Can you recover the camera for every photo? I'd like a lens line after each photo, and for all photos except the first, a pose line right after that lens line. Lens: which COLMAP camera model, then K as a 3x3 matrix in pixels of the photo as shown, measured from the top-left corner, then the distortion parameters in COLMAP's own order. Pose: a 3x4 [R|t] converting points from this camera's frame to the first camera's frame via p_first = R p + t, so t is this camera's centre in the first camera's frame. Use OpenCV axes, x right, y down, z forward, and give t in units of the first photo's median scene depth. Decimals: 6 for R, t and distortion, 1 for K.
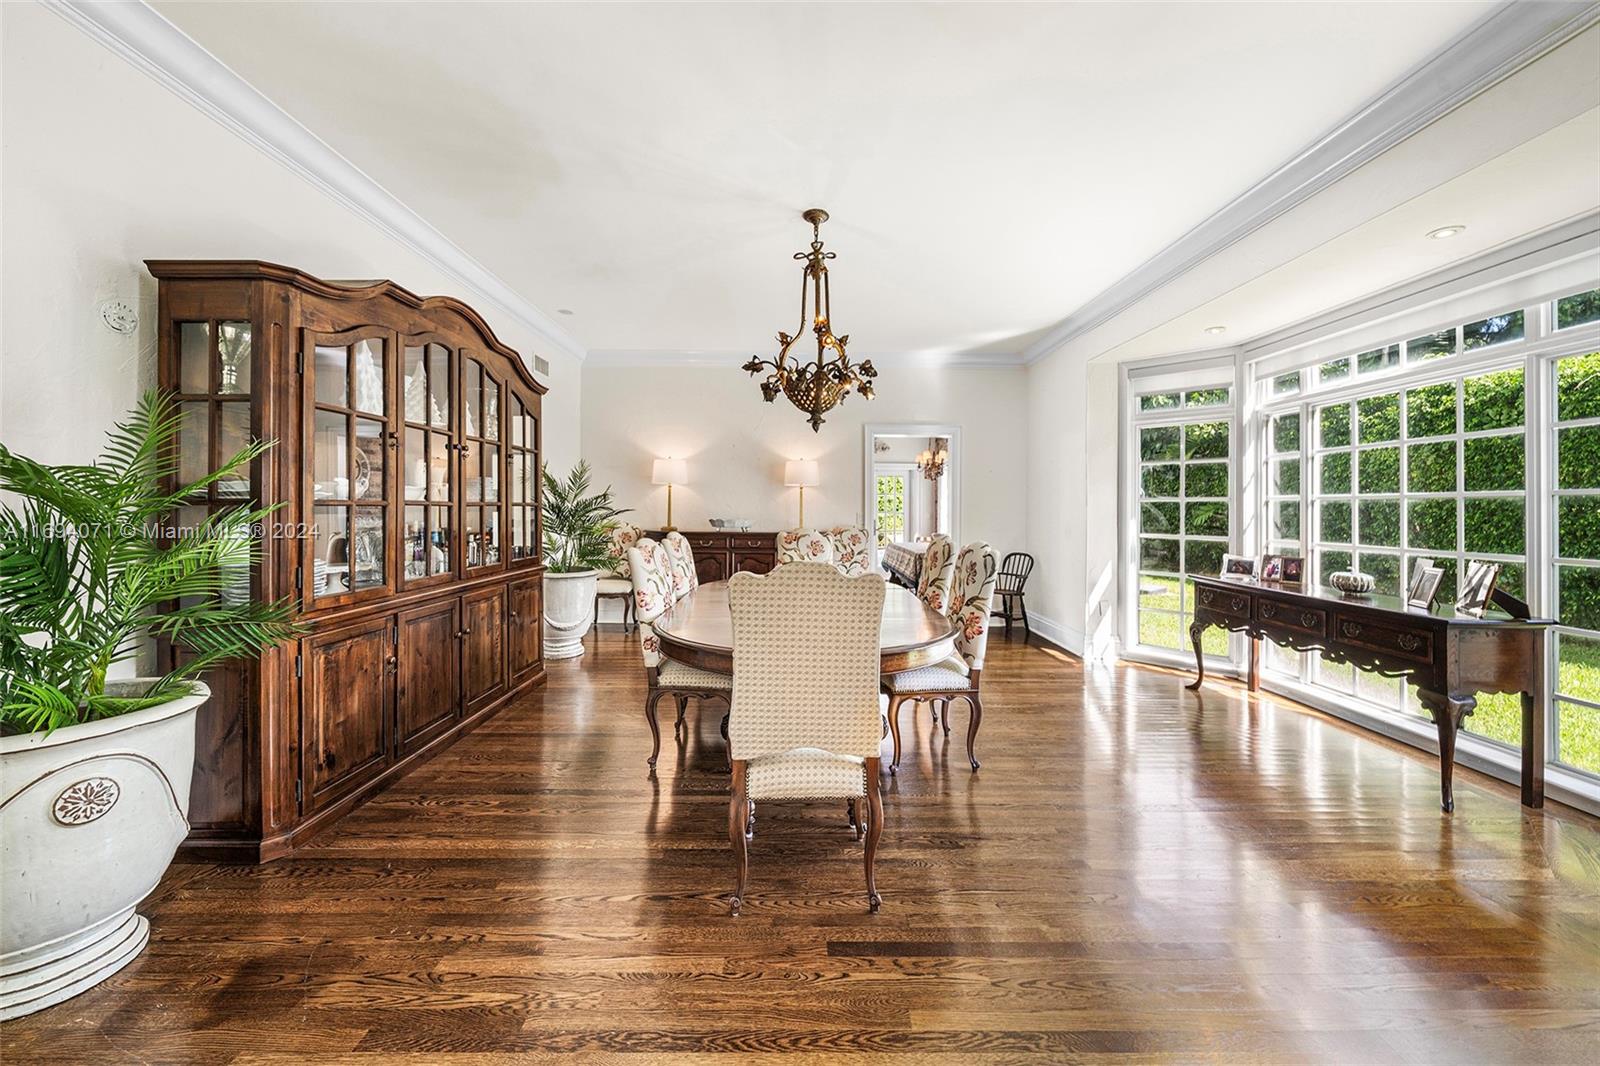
lens RADIAL K [[541.6, 0, 795.2], [0, 541.6, 512.2], [0, 0, 1]] dist [-0.026621, 0.000080]
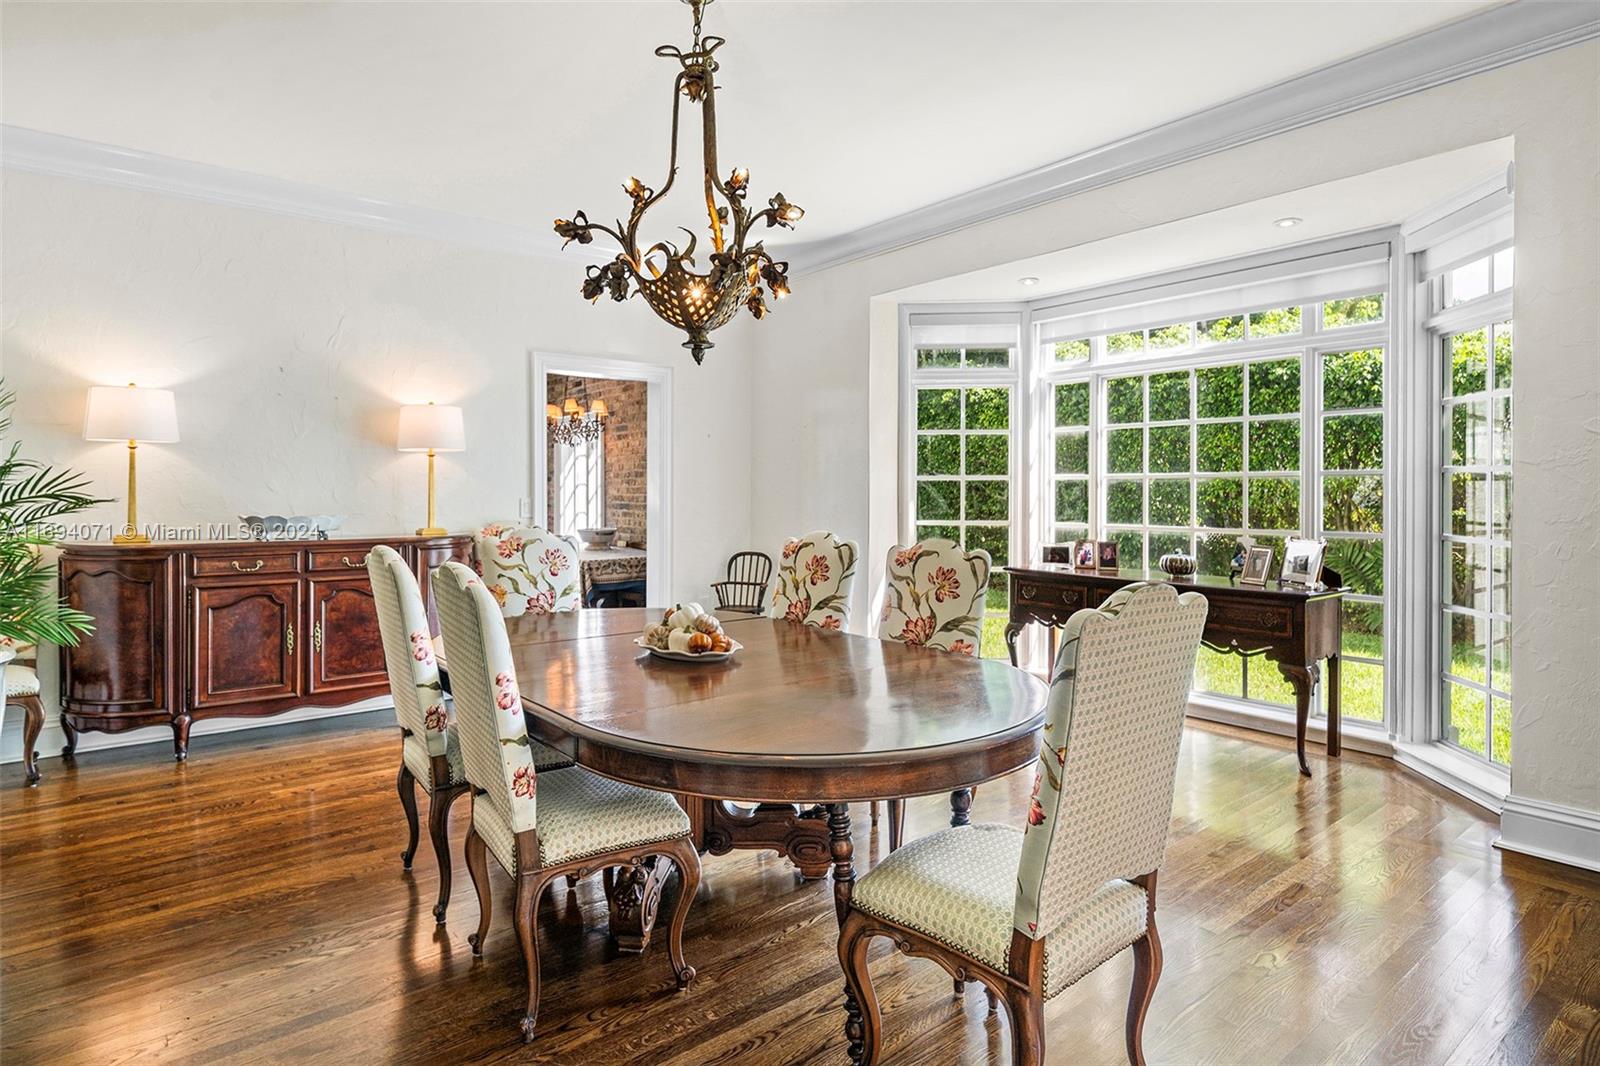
lens RADIAL K [[818.6, 0, 798.1], [0, 818.6, 499.0], [0, 0, 1]] dist [-0.016559, -0.000093]
pose [[0.793844, -0.013979, 0.607961, -0.320767], [0.009832, 0.999900, 0.010153, -0.007723], [-0.608042, -0.002082, 0.793902, 0.178692]]
